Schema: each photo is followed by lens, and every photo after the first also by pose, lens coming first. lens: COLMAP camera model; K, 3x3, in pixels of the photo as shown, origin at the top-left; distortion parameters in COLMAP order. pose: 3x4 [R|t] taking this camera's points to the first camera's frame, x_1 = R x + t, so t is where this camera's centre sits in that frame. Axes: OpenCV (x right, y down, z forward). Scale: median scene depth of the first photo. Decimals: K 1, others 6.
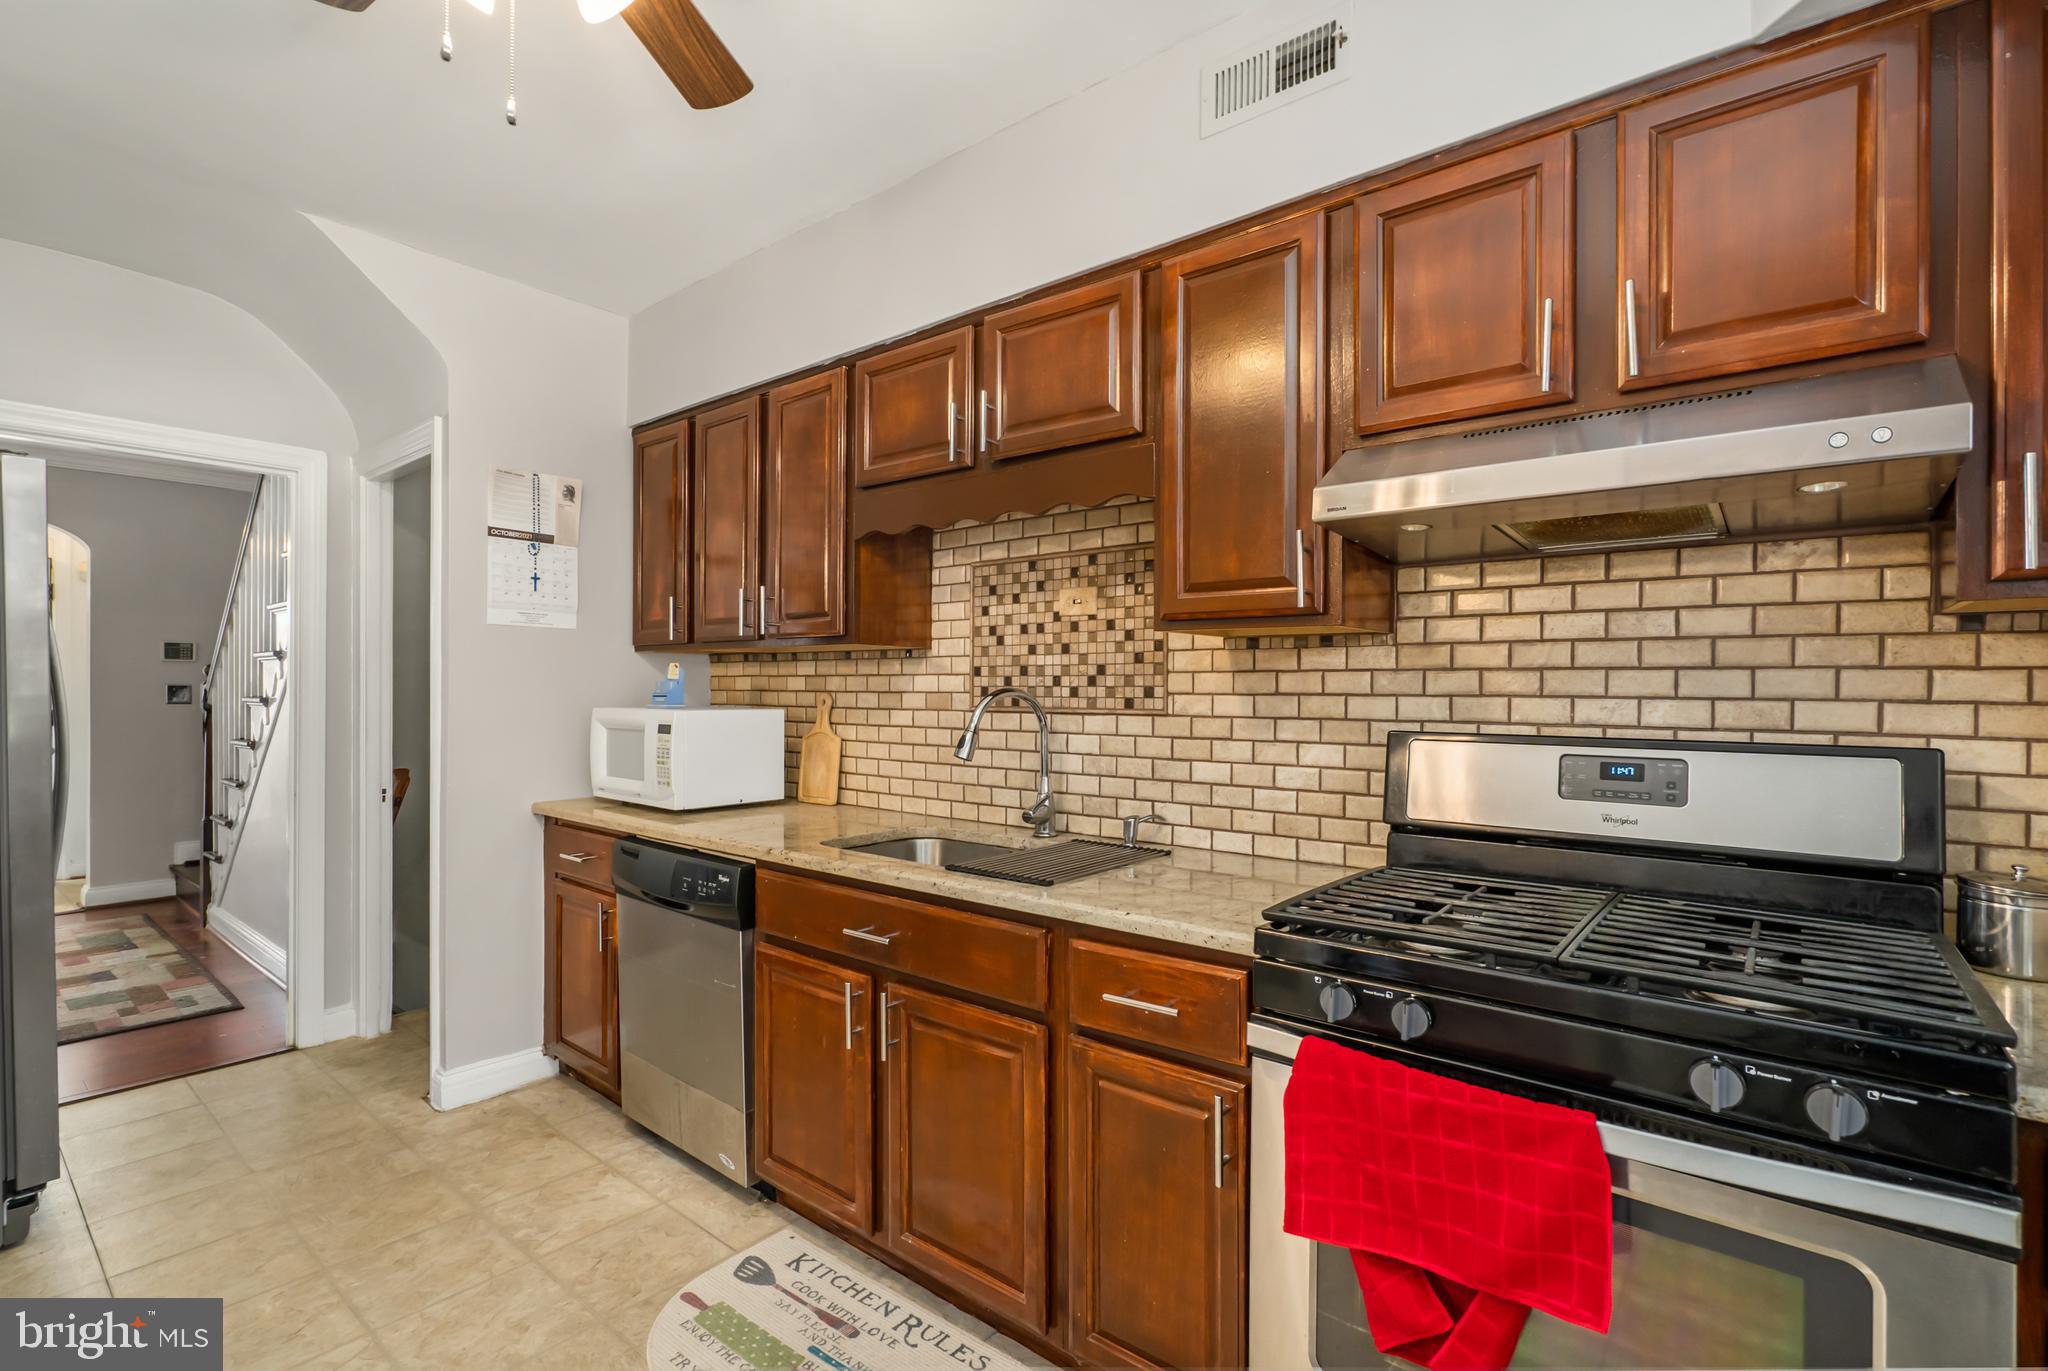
lens RADIAL K [[948.3, 0, 1023.0], [0, 948.3, 690.5], [0, 0, 1]] dist [-0.000893, 0.000226]
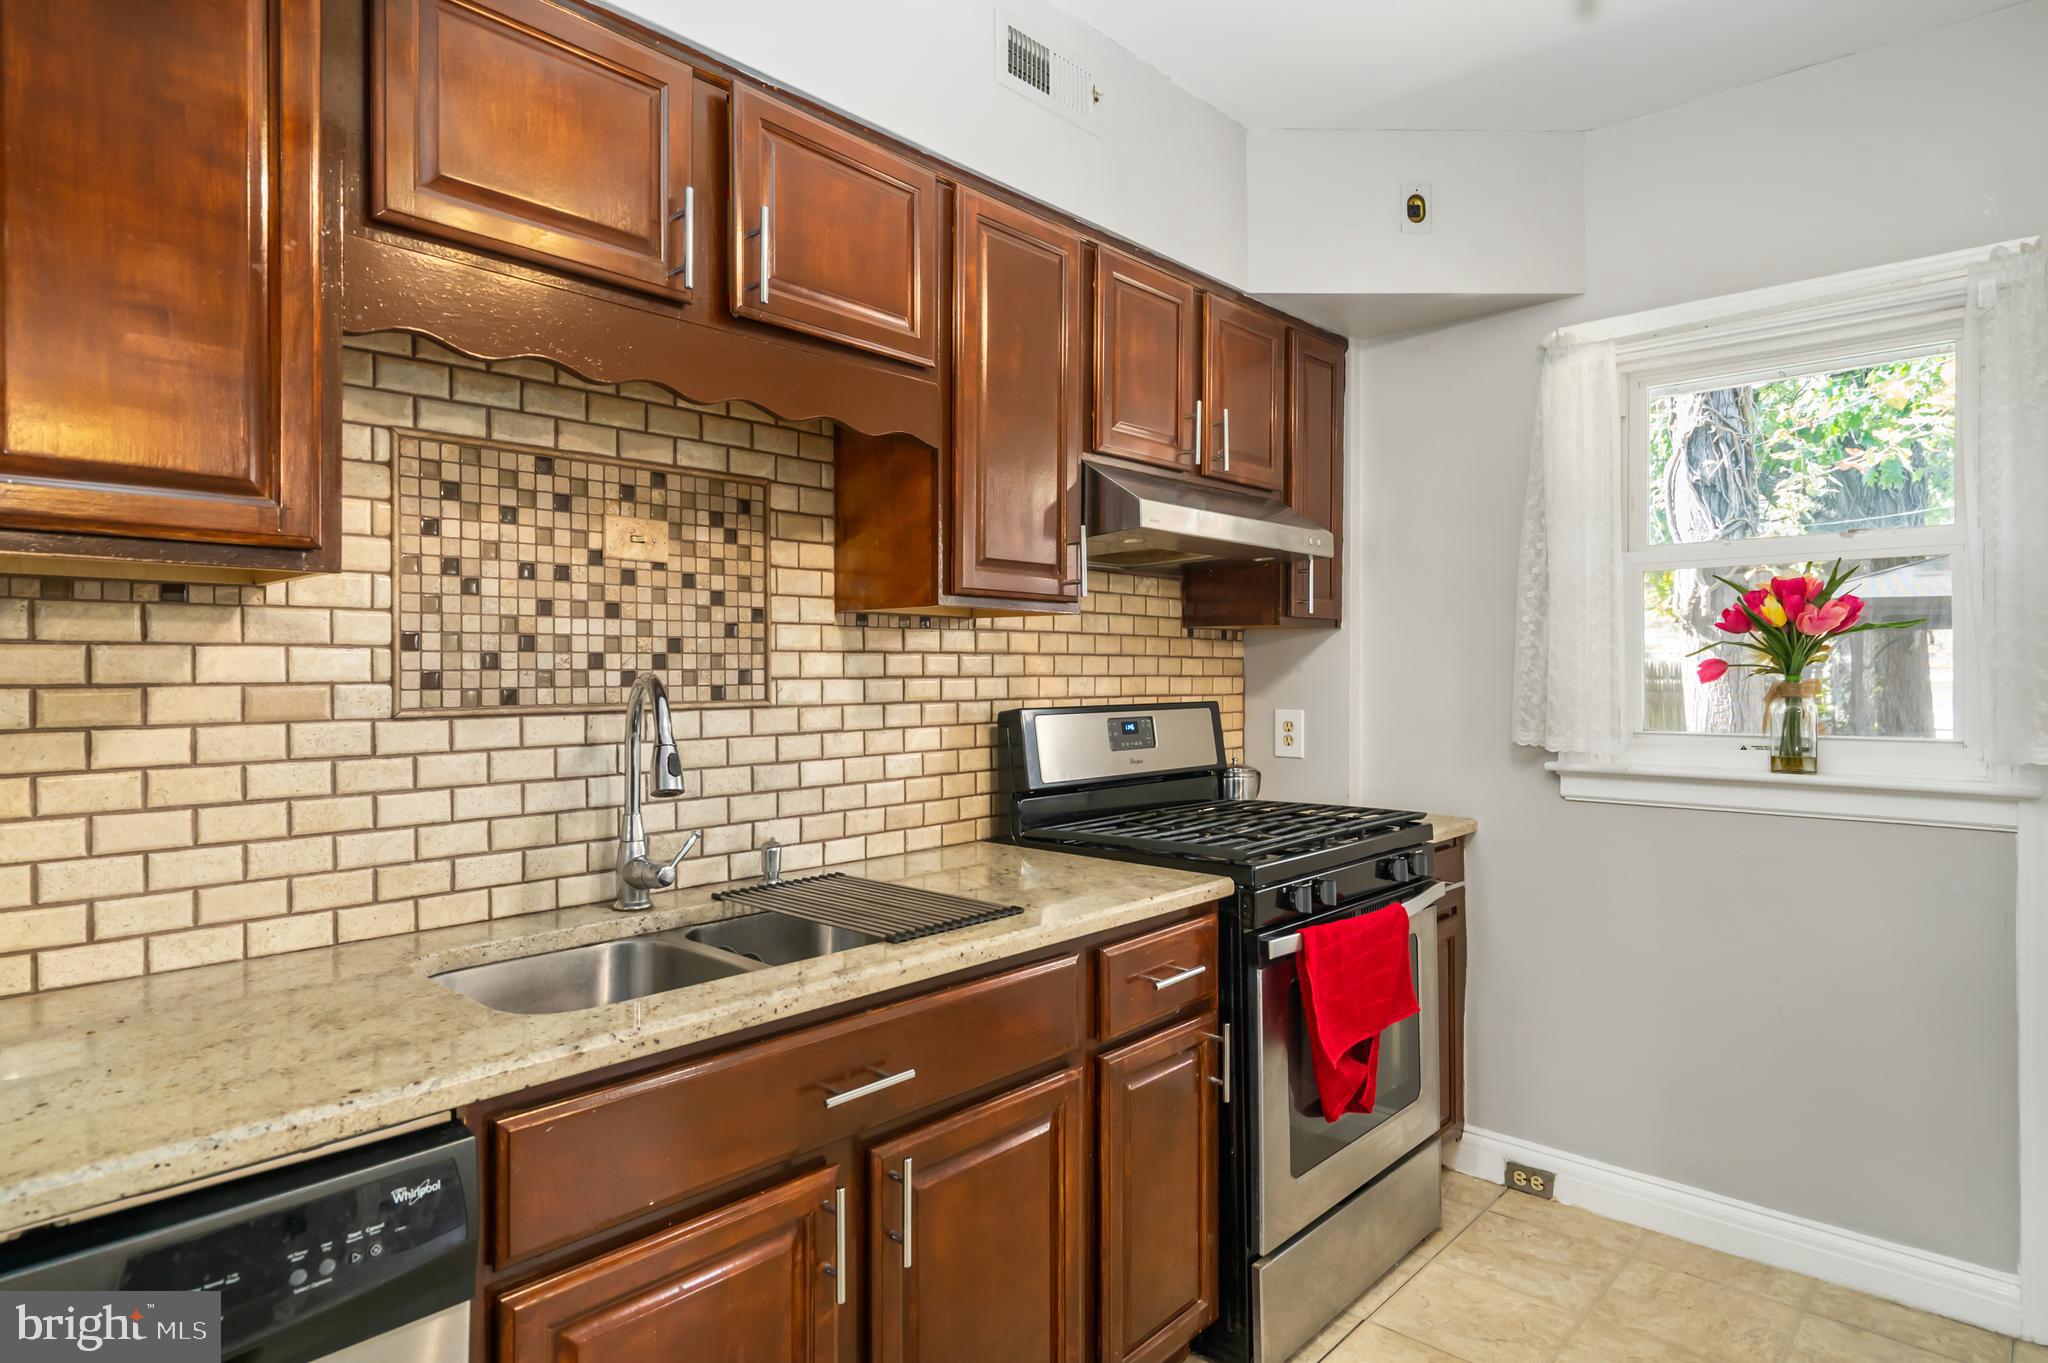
lens RADIAL K [[1128.8, 0, 1023.2], [0, 1128.8, 671.9], [0, 0, 1]] dist [0.022591, 0.000321]
pose [[0.064170, -0.008697, 0.997901, -0.717977], [0.002027, 0.999961, 0.008585, -0.009119], [-0.997937, 0.001472, 0.064185, 0.702765]]
